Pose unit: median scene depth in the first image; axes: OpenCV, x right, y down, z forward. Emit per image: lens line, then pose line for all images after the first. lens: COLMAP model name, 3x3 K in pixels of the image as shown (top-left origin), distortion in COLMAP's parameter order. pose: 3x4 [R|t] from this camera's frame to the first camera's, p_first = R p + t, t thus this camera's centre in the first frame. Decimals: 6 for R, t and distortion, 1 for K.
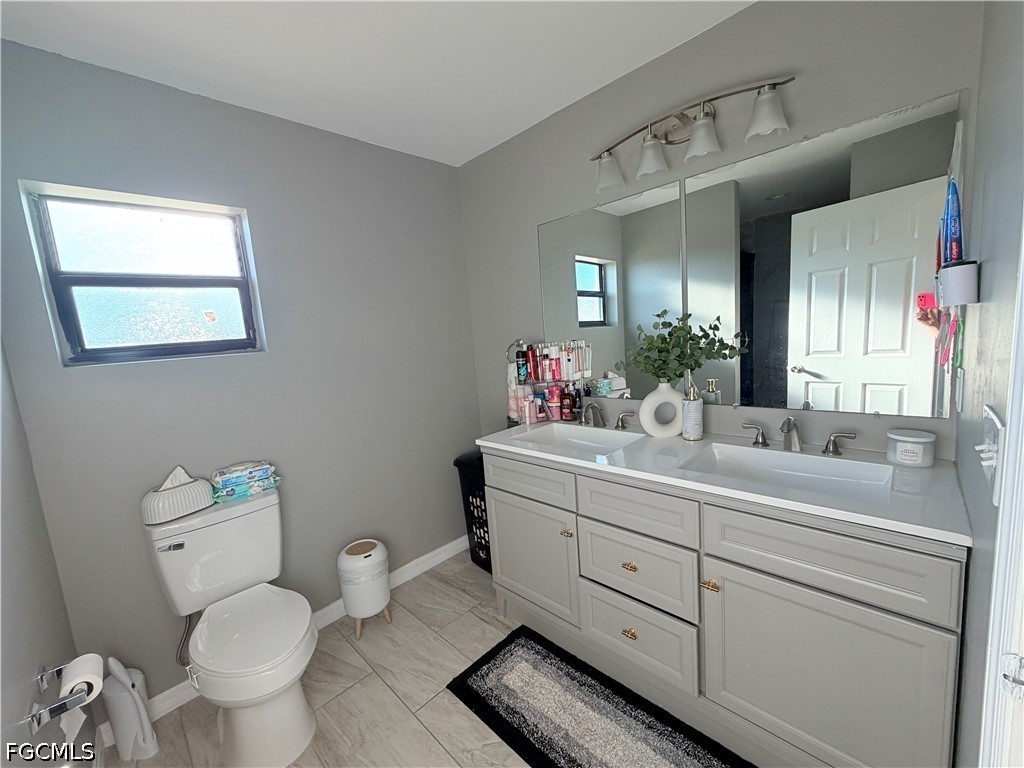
lens RADIAL K [[410.4, 0, 504.1], [0, 410.4, 385.6], [0, 0, 1]] dist [-0.000245, 0.000392]
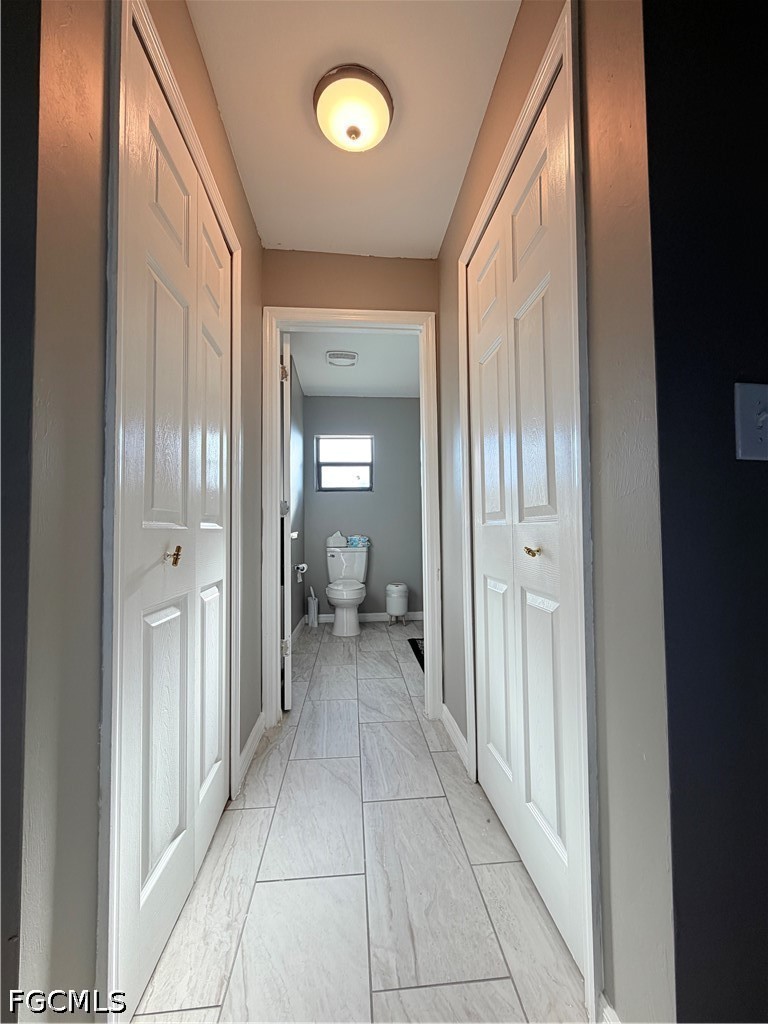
lens RADIAL K [[410.4, 0, 380.4], [0, 410.4, 516.7], [0, 0, 1]] dist [-0.000245, 0.000392]
pose [[0.761256, 0.048424, -0.646641, 1.112535], [-0.136437, 0.986846, -0.086719, 0.288278], [0.633935, 0.154241, 0.757849, -0.855904]]
